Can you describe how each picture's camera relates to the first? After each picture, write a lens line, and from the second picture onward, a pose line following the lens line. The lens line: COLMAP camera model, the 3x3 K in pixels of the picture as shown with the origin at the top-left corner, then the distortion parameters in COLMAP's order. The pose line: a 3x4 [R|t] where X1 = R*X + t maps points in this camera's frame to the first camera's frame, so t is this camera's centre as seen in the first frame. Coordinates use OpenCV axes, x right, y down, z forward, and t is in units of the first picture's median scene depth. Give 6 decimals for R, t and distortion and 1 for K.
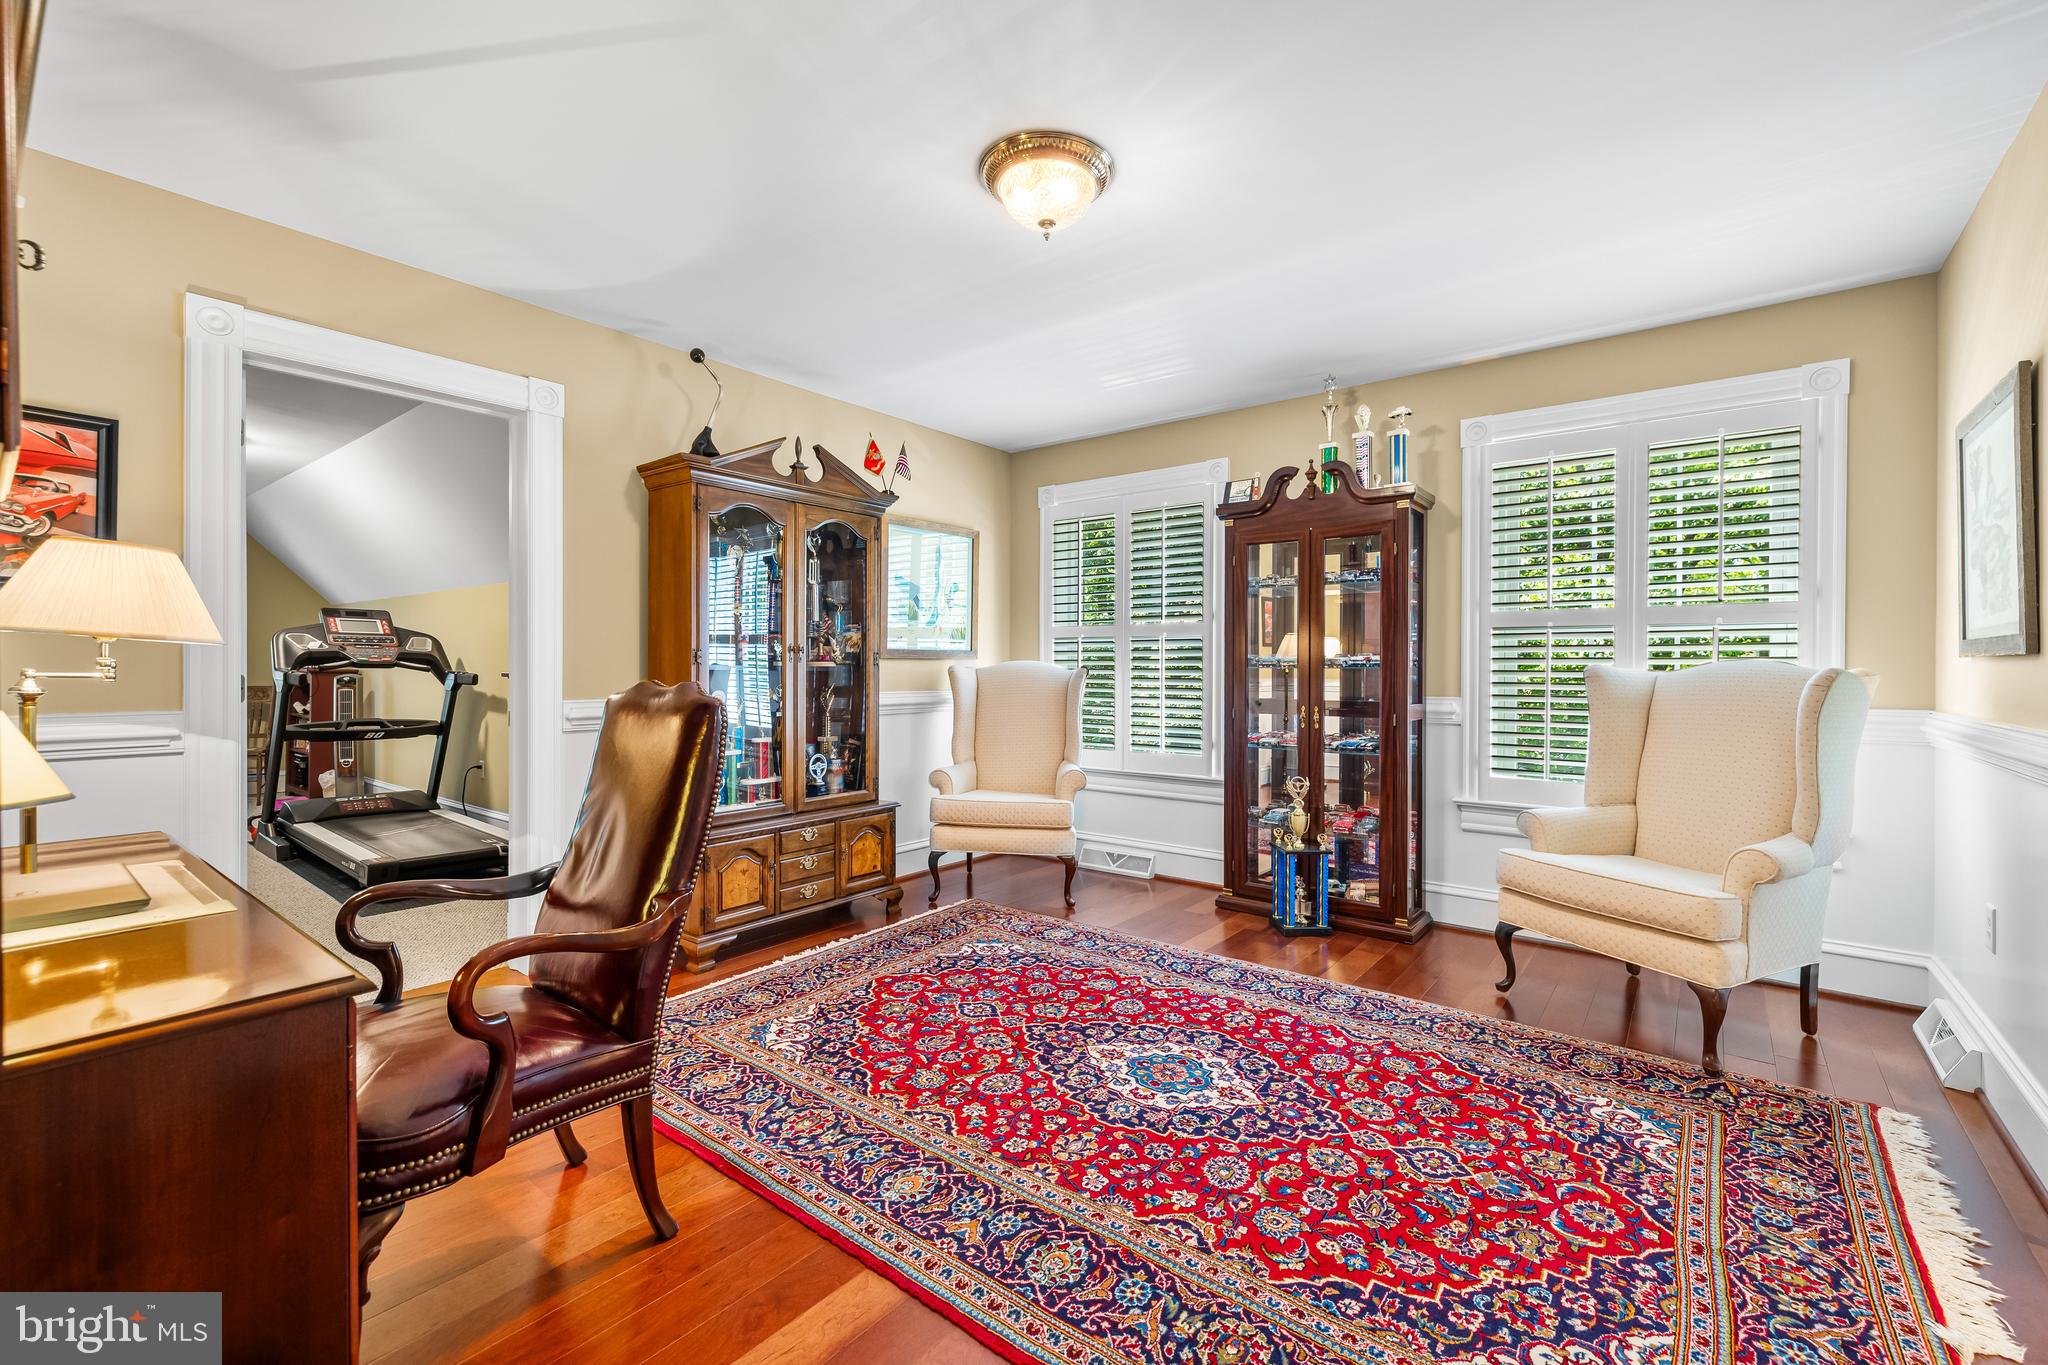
lens RADIAL K [[862.2, 0, 1015.5], [0, 862.2, 668.9], [0, 0, 1]] dist [0.003143, 0.000707]
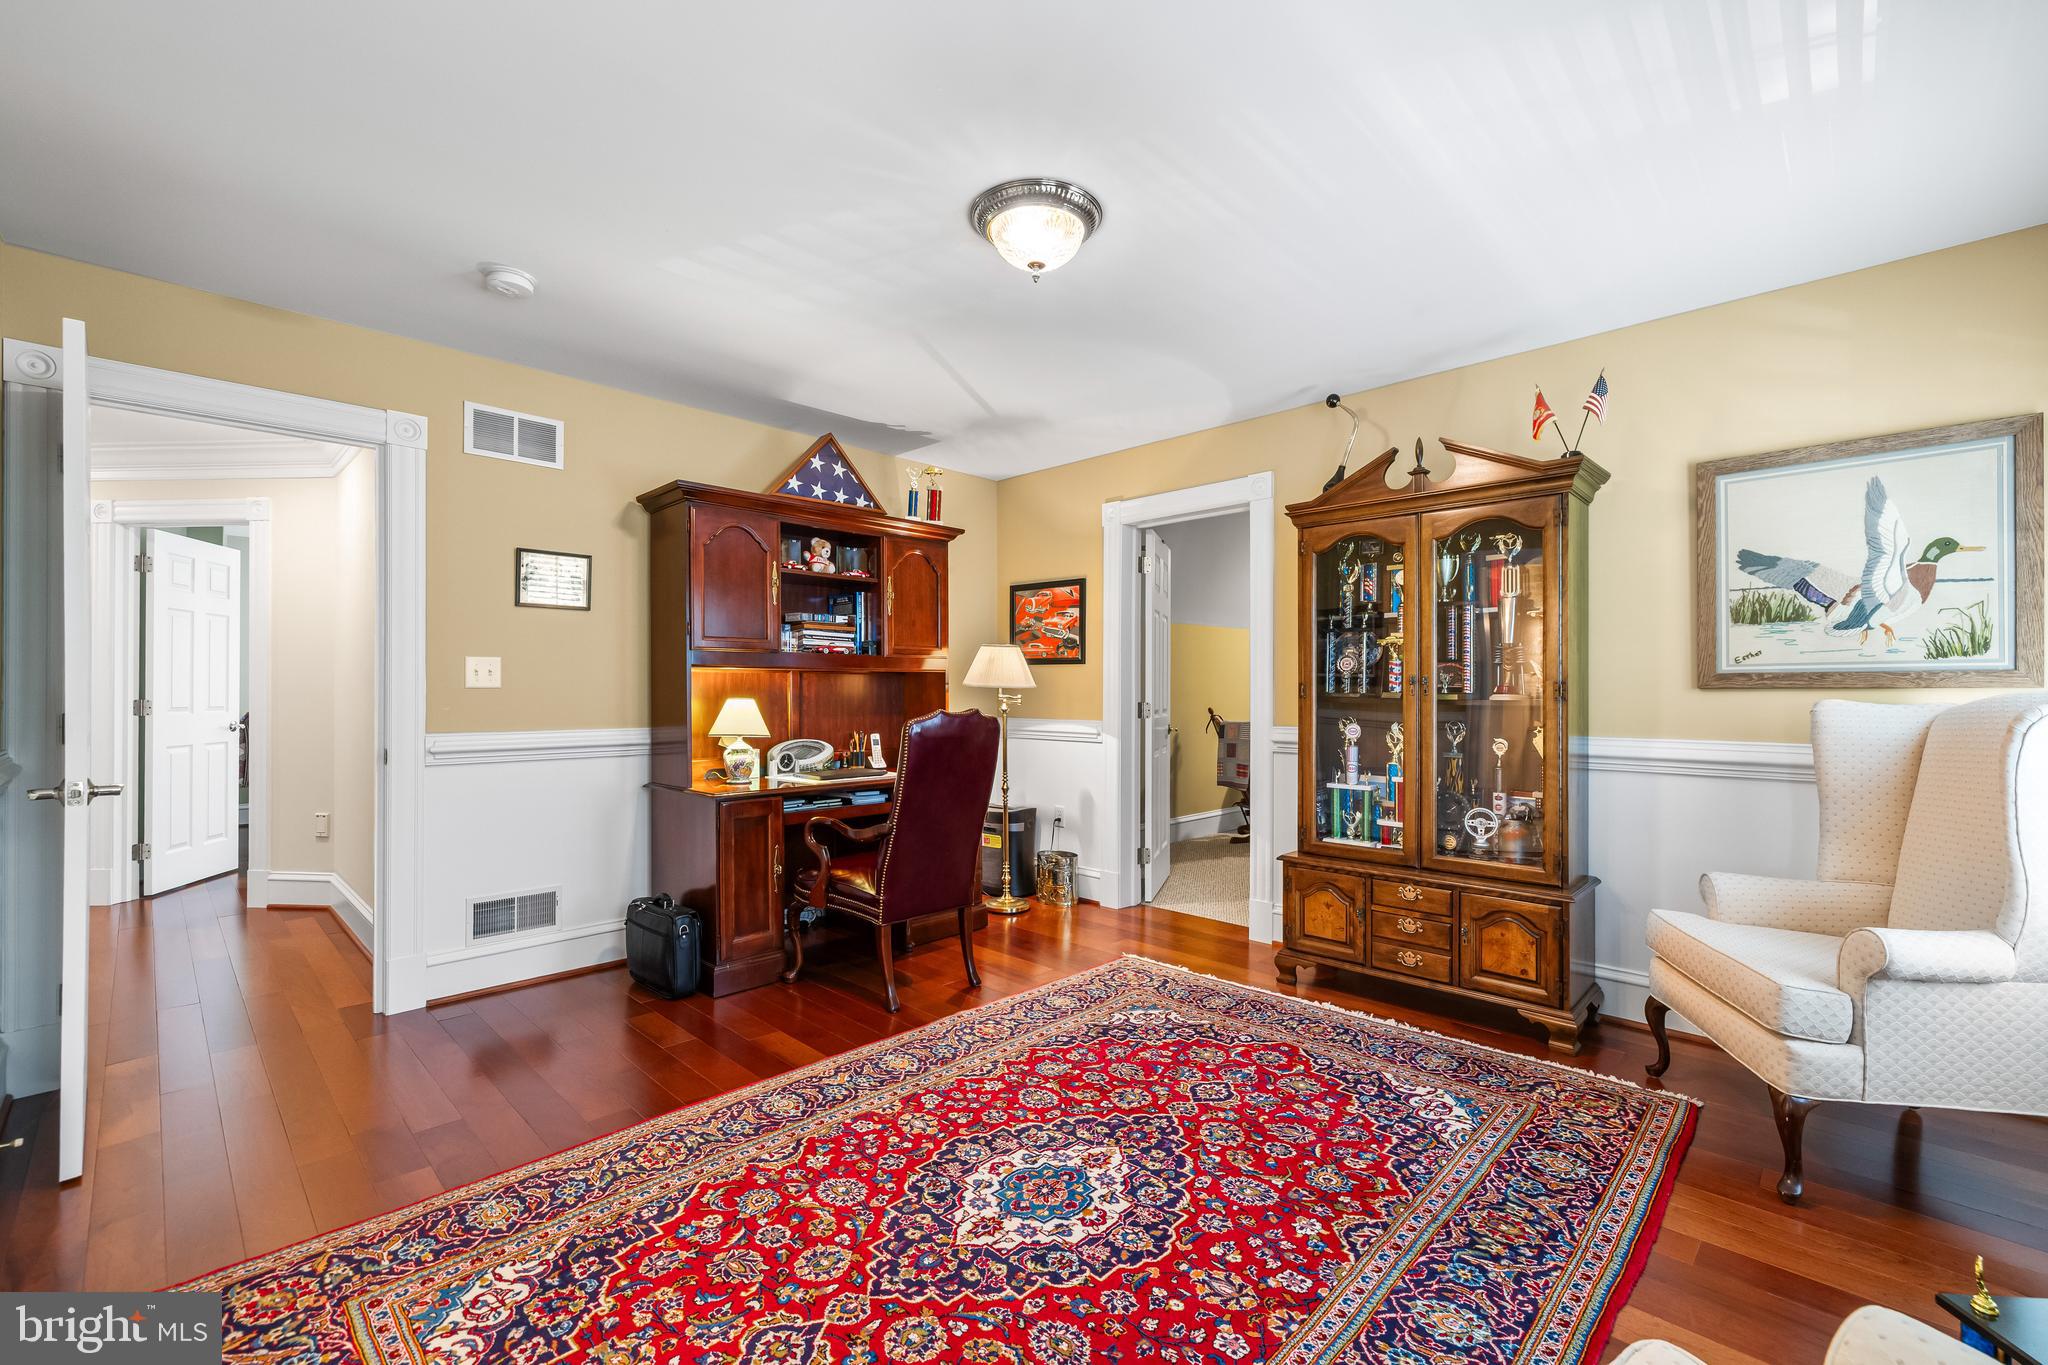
lens RADIAL K [[862.2, 0, 1023.2], [0, 862.2, 686.9], [0, 0, 1]] dist [0.003143, 0.000707]
pose [[-0.098419, -0.007386, -0.995118, 1.013922], [-0.003815, 0.999968, -0.007044, -0.013390], [0.995138, 0.003103, -0.098444, 1.059617]]
